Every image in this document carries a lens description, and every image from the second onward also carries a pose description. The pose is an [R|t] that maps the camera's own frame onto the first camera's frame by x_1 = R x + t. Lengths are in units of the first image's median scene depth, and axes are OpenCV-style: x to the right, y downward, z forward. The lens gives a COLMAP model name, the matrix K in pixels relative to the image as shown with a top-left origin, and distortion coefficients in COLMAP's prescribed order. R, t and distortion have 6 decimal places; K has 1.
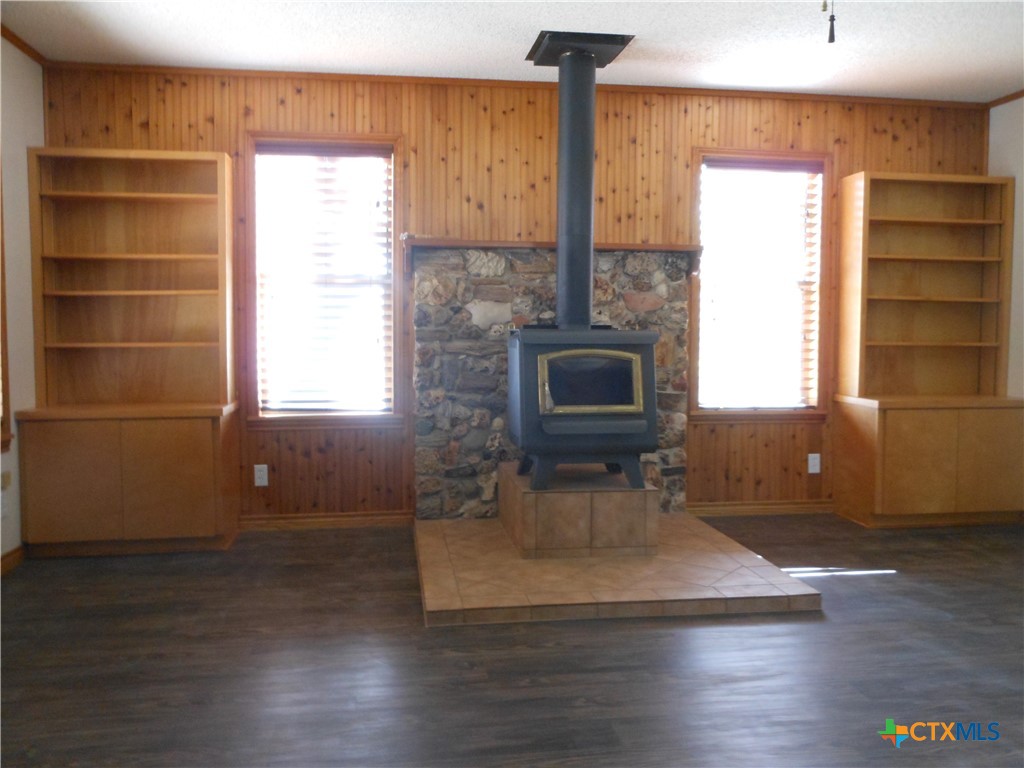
lens RADIAL K [[816.1, 0, 510.4], [0, 816.1, 354.4], [0, 0, 1]] dist [0.005727, 0.002022]
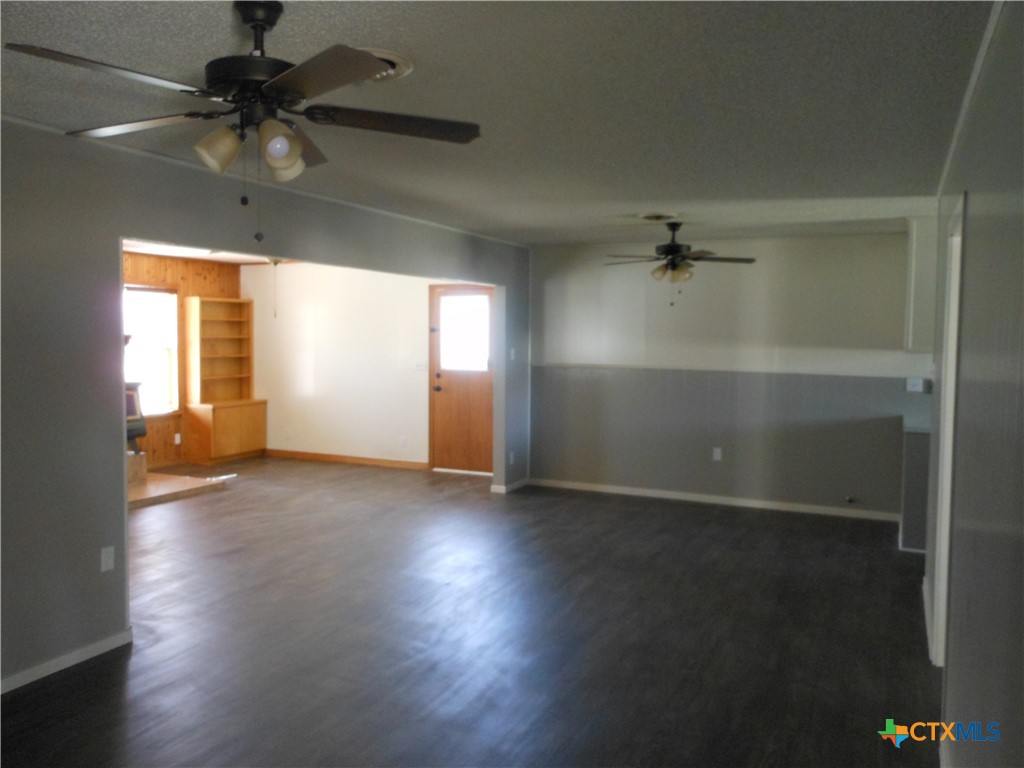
lens RADIAL K [[838.7, 0, 511.0], [0, 838.7, 361.0], [0, 0, 1]] dist [-0.000962, -0.001442]
pose [[0.532011, -0.029018, 0.846240, -0.938576], [0.019054, 0.999570, 0.022298, -0.089208], [-0.846523, 0.004261, 0.532335, -0.799220]]
